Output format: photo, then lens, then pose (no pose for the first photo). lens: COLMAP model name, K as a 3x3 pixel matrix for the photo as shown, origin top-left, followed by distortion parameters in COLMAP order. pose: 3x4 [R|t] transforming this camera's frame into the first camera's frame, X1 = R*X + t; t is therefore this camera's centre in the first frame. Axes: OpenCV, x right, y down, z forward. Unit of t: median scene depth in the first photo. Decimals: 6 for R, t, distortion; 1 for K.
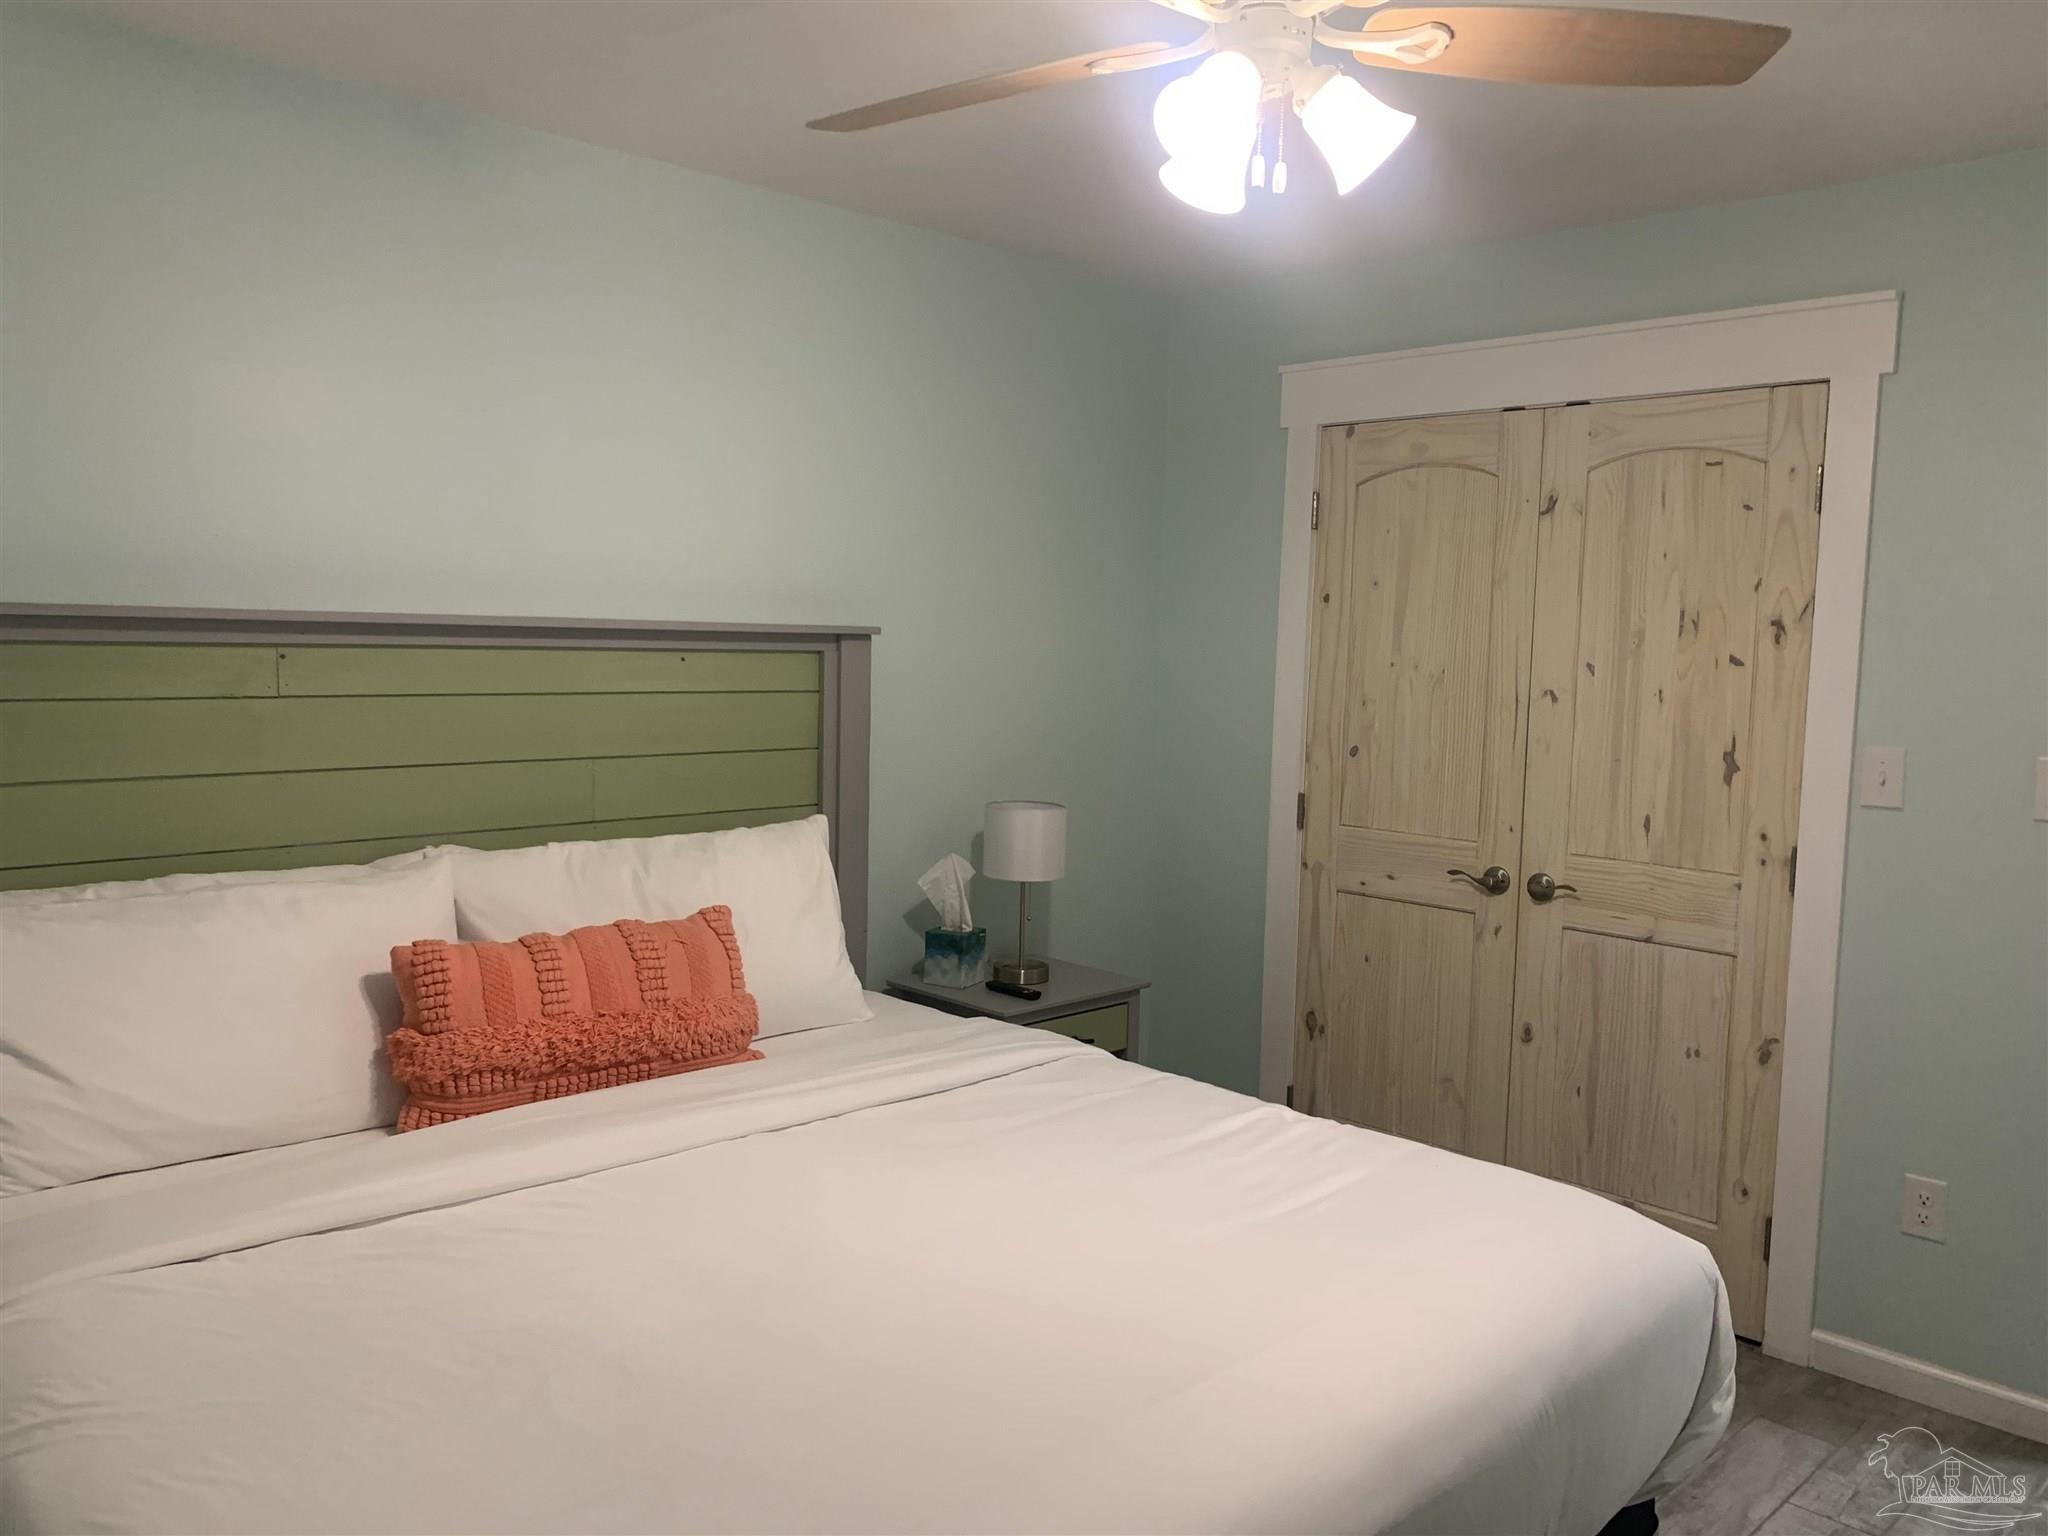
lens RADIAL K [[1555.8, 0, 1002.0], [0, 1555.8, 761.9], [0, 0, 1]] dist [0.012582, -0.007352]
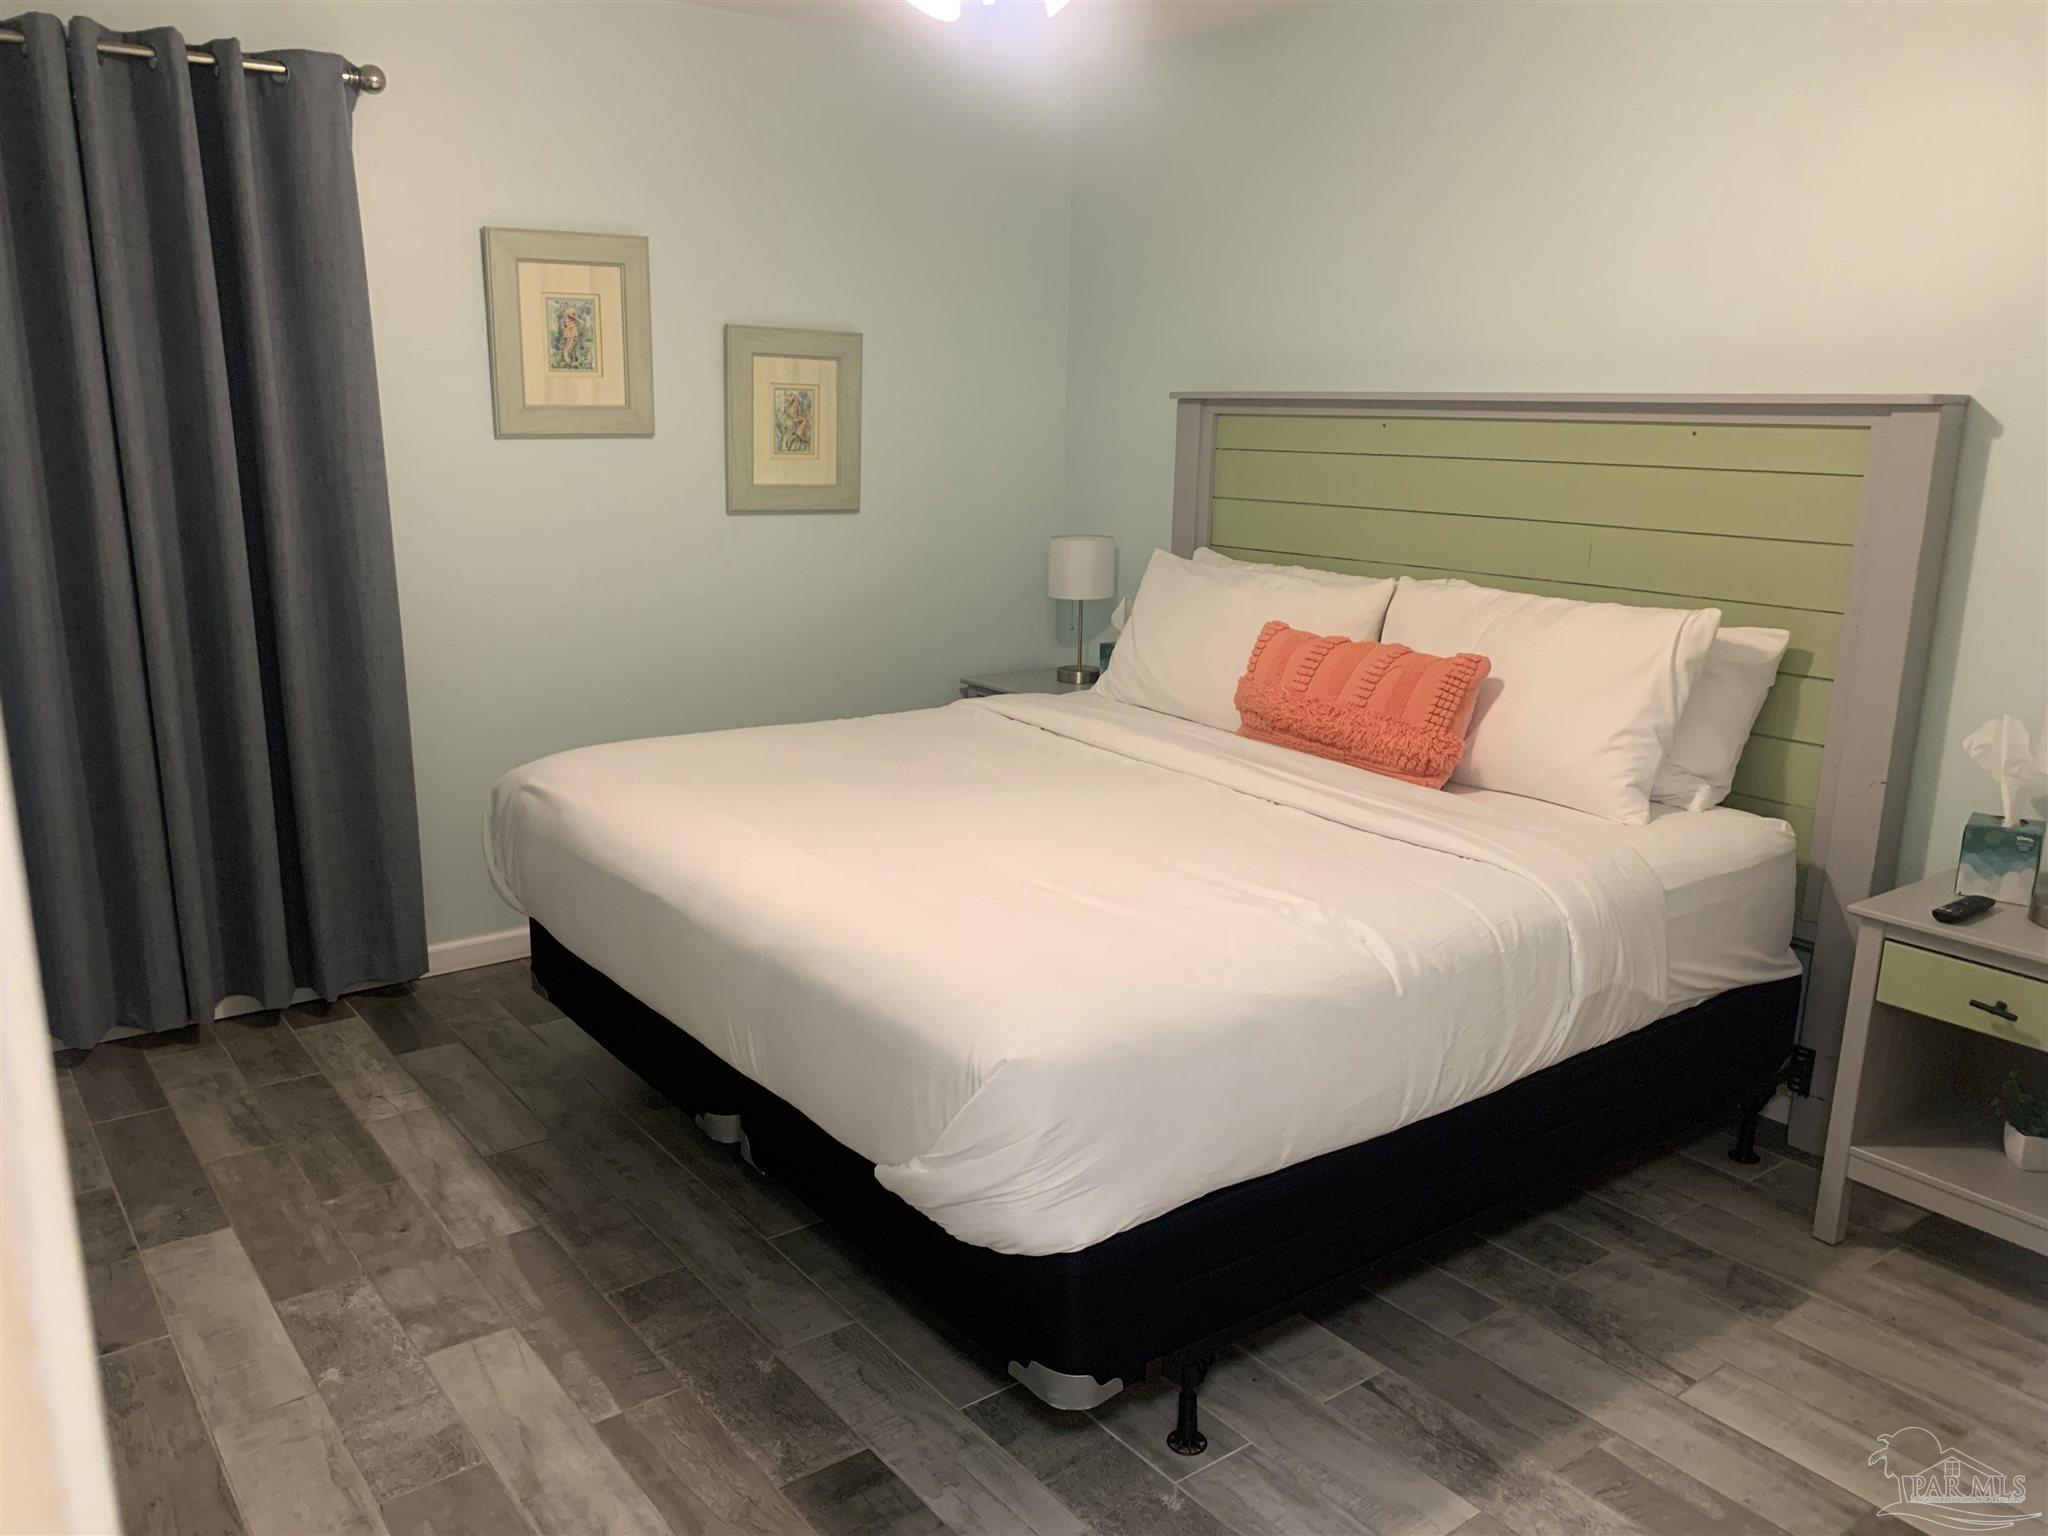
lens RADIAL K [[1569.7, 0, 1013.5], [0, 1569.7, 774.7], [0, 0, 1]] dist [0.048252, -0.080654]
pose [[-0.128689, 0.211659, -0.968834, 0.990699], [-0.088614, 0.970595, 0.223814, -0.048697], [0.987718, 0.114654, -0.106149, 0.816631]]
